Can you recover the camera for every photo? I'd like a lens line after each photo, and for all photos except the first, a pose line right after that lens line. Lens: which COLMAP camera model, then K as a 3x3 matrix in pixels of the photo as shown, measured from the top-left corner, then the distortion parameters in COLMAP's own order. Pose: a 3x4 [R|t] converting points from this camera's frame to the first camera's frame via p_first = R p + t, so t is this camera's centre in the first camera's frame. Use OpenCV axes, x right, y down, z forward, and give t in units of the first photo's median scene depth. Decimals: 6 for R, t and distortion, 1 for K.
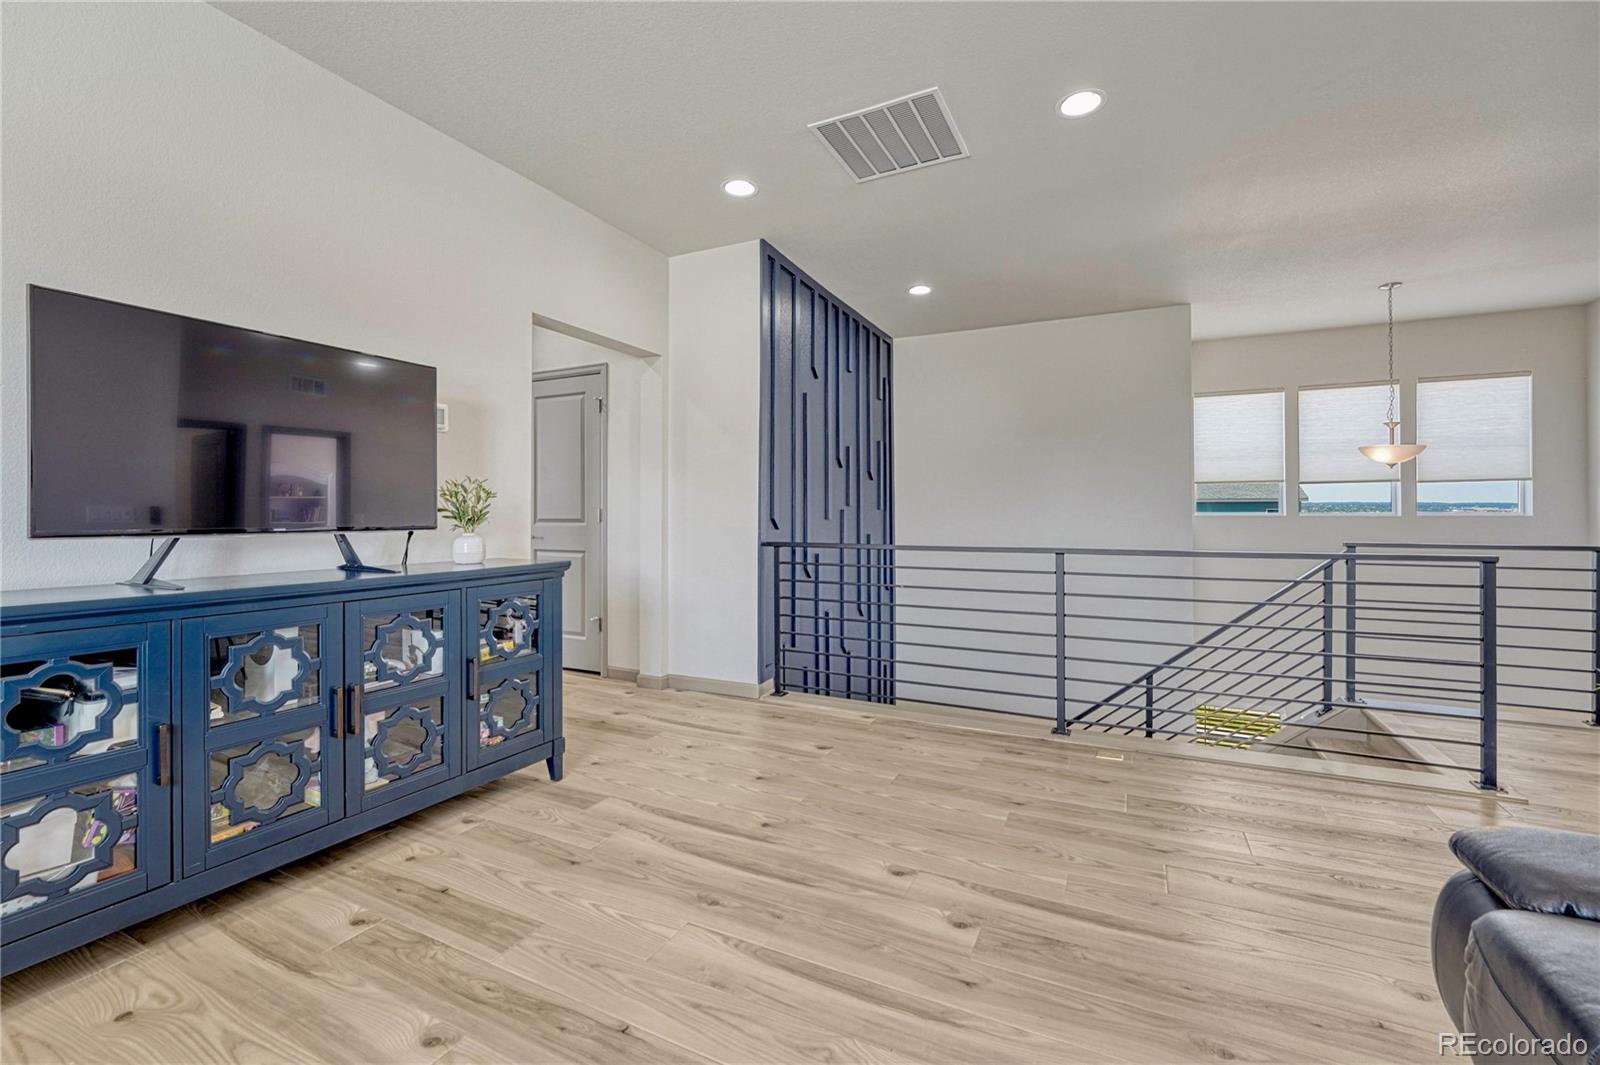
lens RADIAL K [[671.6, 0, 797.4], [0, 671.6, 524.6], [0, 0, 1]] dist [-0.010203, -0.000179]
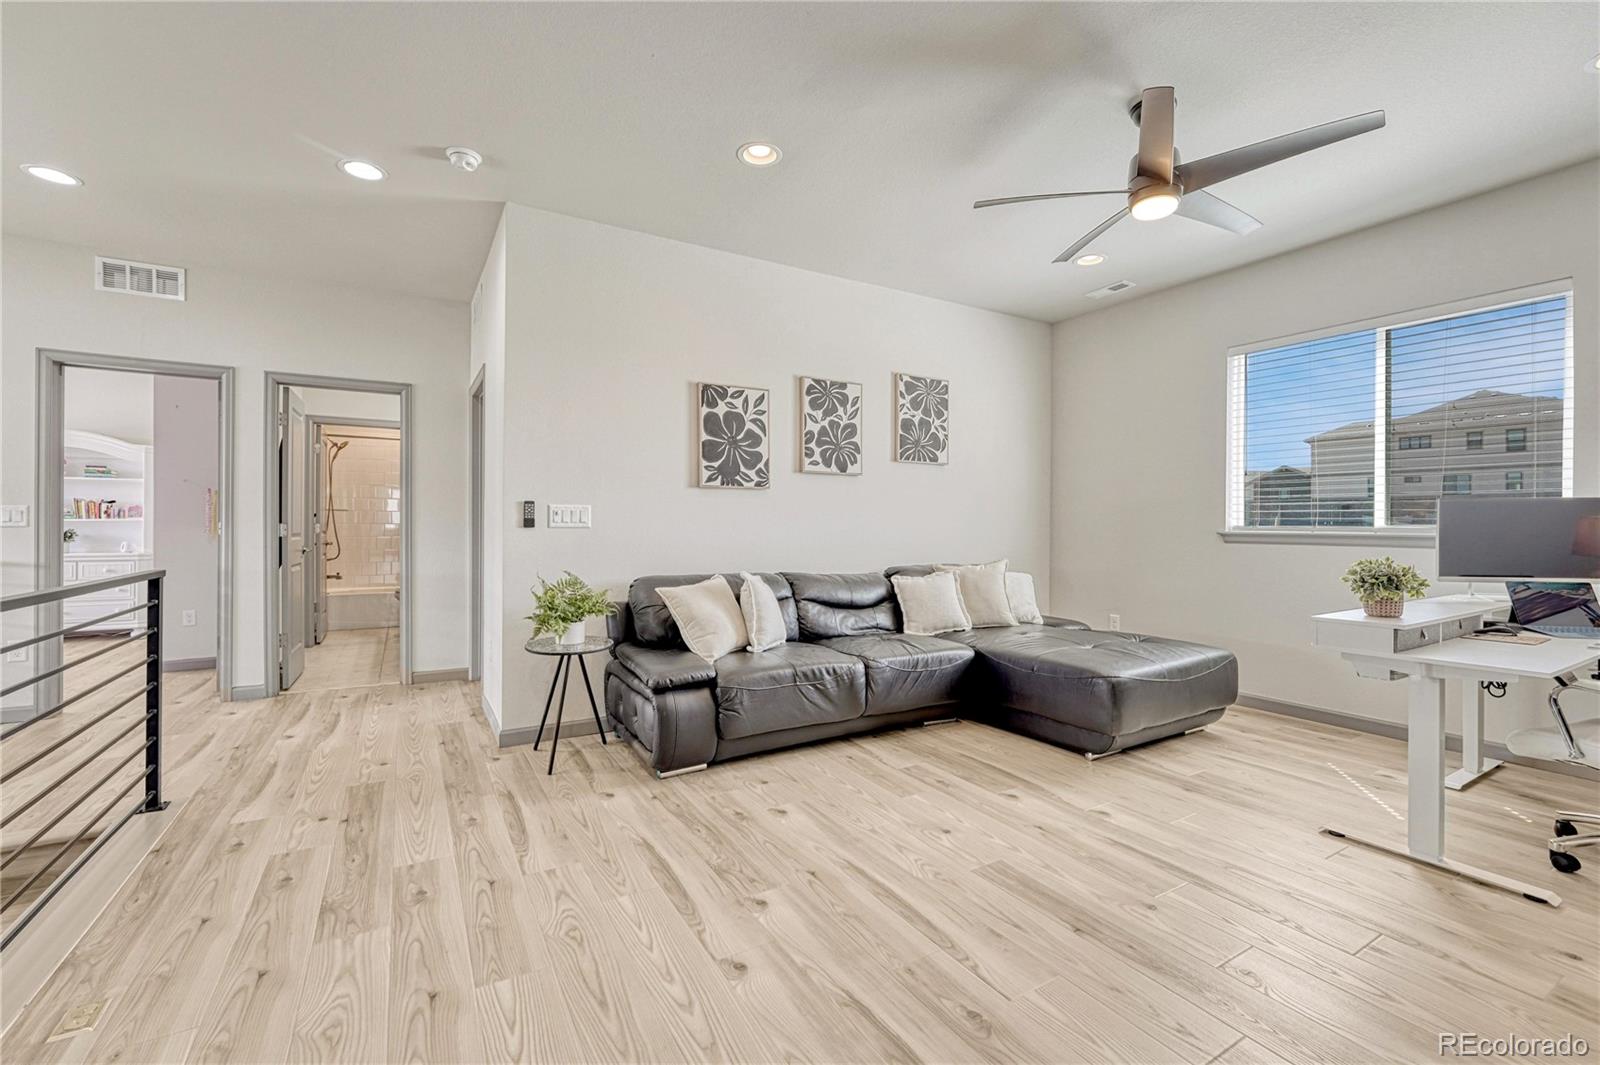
lens RADIAL K [[671.6, 0, 797.4], [0, 671.6, 524.6], [0, 0, 1]] dist [-0.010203, -0.000179]
pose [[-0.835718, 0.002110, 0.549155, -0.412003], [0.006690, 0.999958, 0.006339, -0.028930], [-0.549118, 0.008972, -0.835697, 1.885676]]
